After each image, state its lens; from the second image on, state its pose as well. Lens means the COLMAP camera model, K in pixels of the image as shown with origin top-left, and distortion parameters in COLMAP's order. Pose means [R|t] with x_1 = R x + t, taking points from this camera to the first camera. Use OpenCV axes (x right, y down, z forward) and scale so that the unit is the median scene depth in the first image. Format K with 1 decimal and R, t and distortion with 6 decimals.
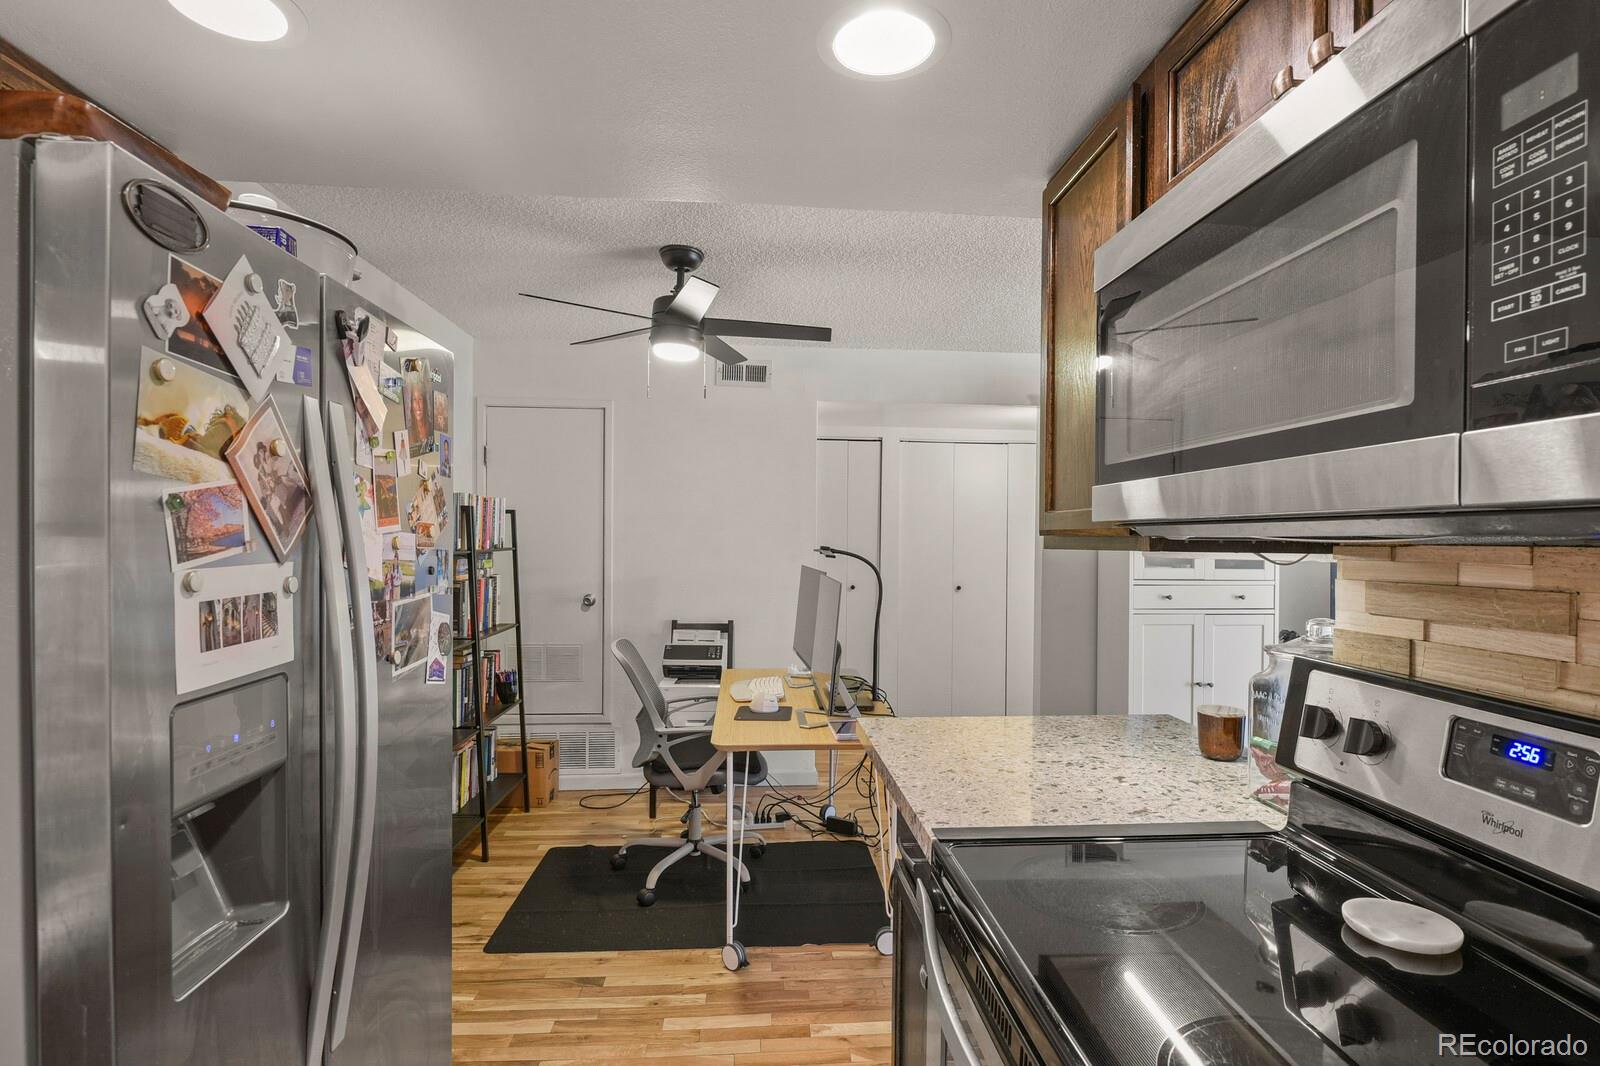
lens RADIAL K [[808.8, 0, 809.5], [0, 808.8, 547.9], [0, 0, 1]] dist [-0.009346, -0.001166]
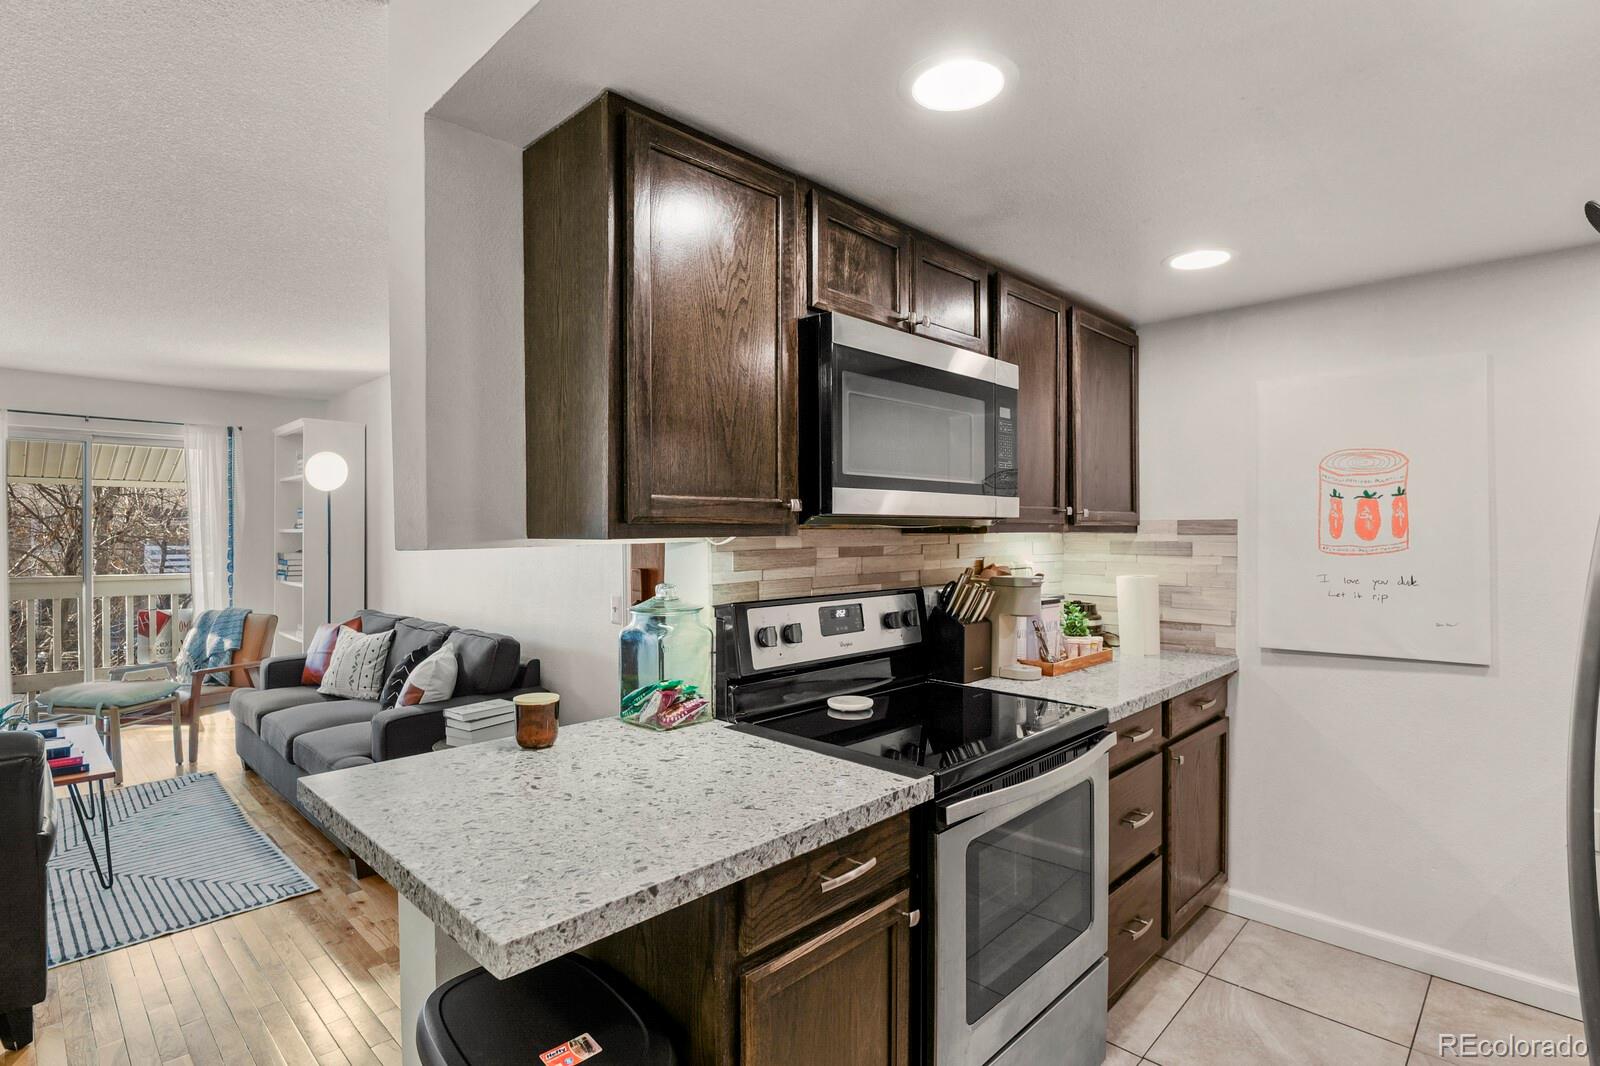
lens RADIAL K [[792.3, 0, 800.0], [0, 792.3, 533.0], [0, 0, 1]] dist [-0.014485, -0.001321]
pose [[-0.657420, -0.010221, 0.753455, -0.511163], [0.007041, 0.999781, 0.019706, -0.022919], [-0.753491, 0.018260, -0.657204, 1.625970]]
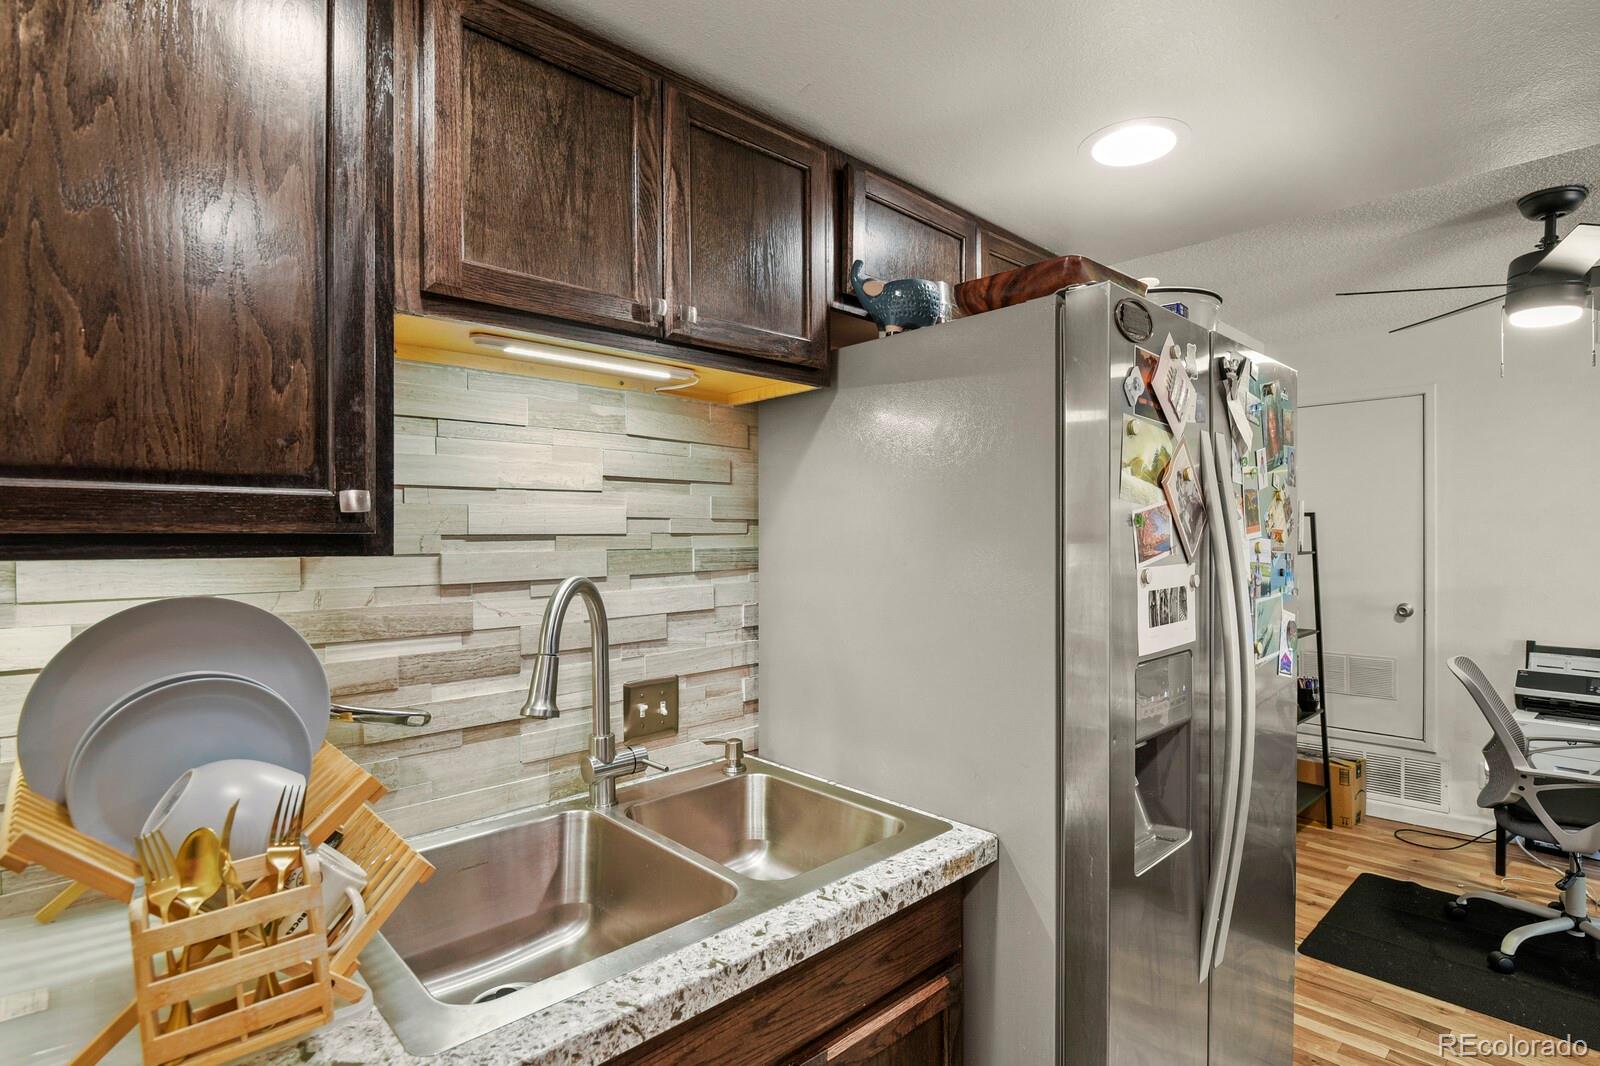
lens RADIAL K [[791.2, 0, 802.8], [0, 791.2, 539.6], [0, 0, 1]] dist [-0.013800, -0.000746]
pose [[0.628918, -0.009270, -0.777416, -0.048620], [-0.002050, 0.999906, -0.013582, -0.000898], [0.777469, 0.010136, 0.628840, -0.196770]]
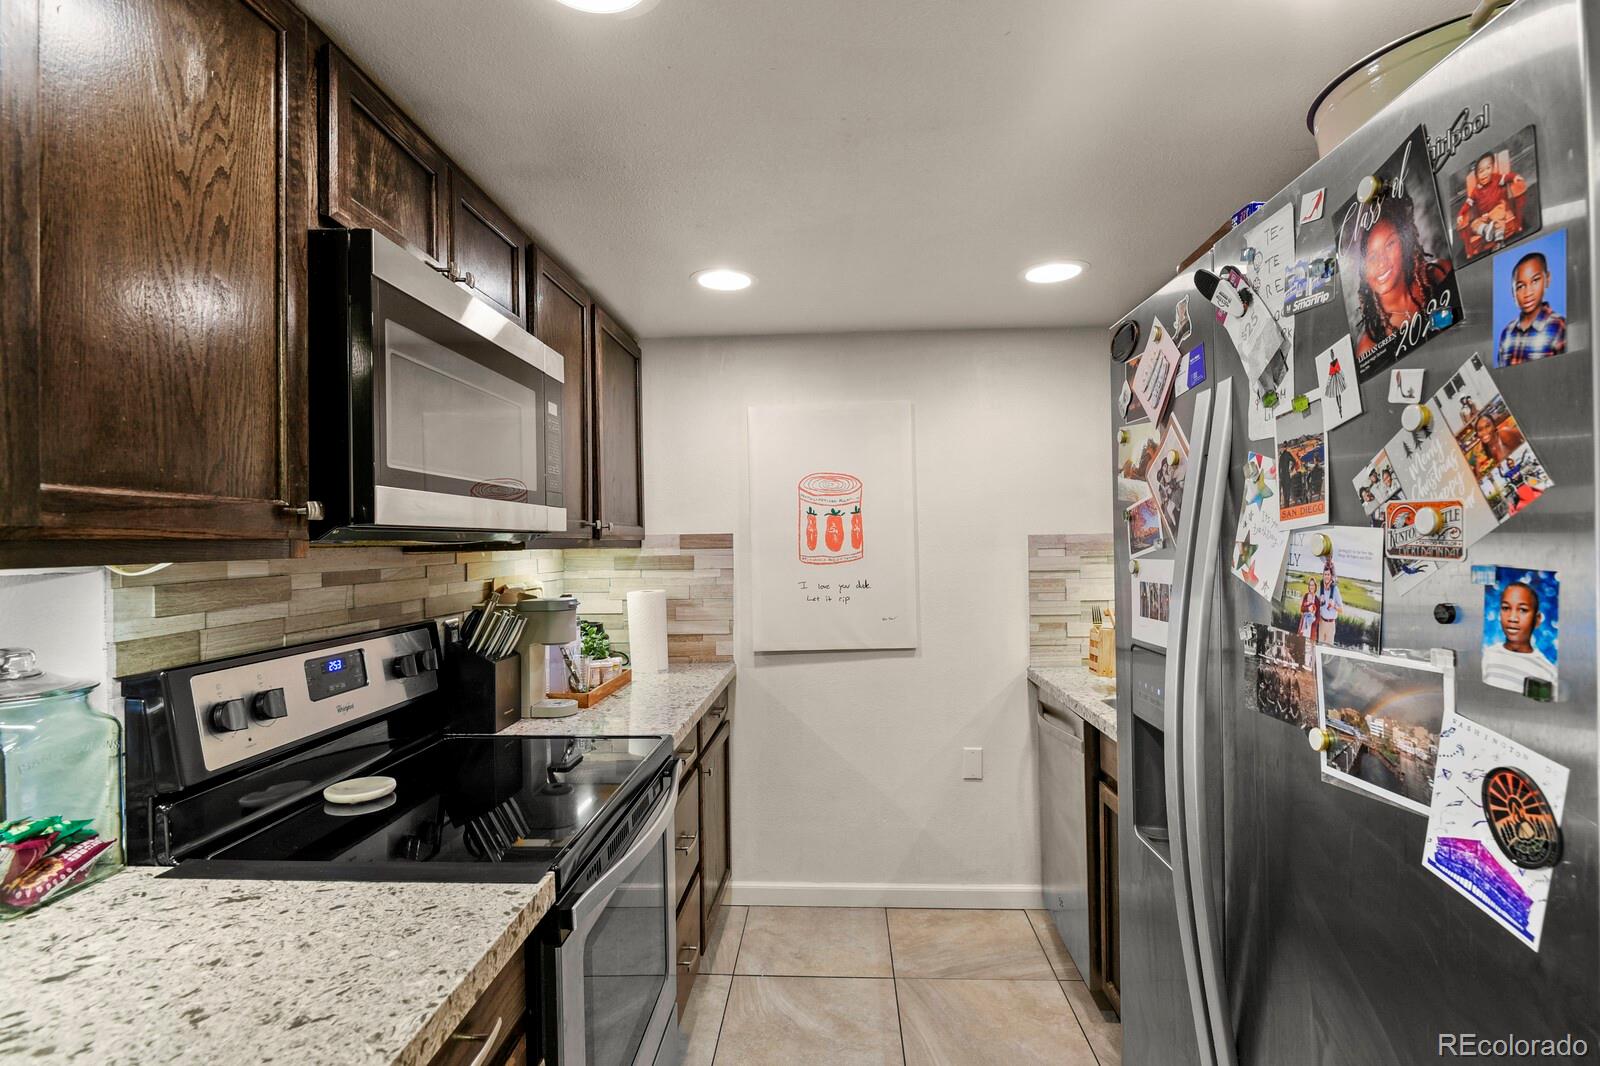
lens RADIAL K [[777.7, 0, 806.0], [0, 777.7, 540.6], [0, 0, 1]] dist [-0.002240, -0.009274]
pose [[-0.992648, 0.005386, 0.120918, -0.201700], [0.007065, 0.999884, 0.013461, -0.019214], [-0.120832, 0.014216, -0.992571, 1.549807]]
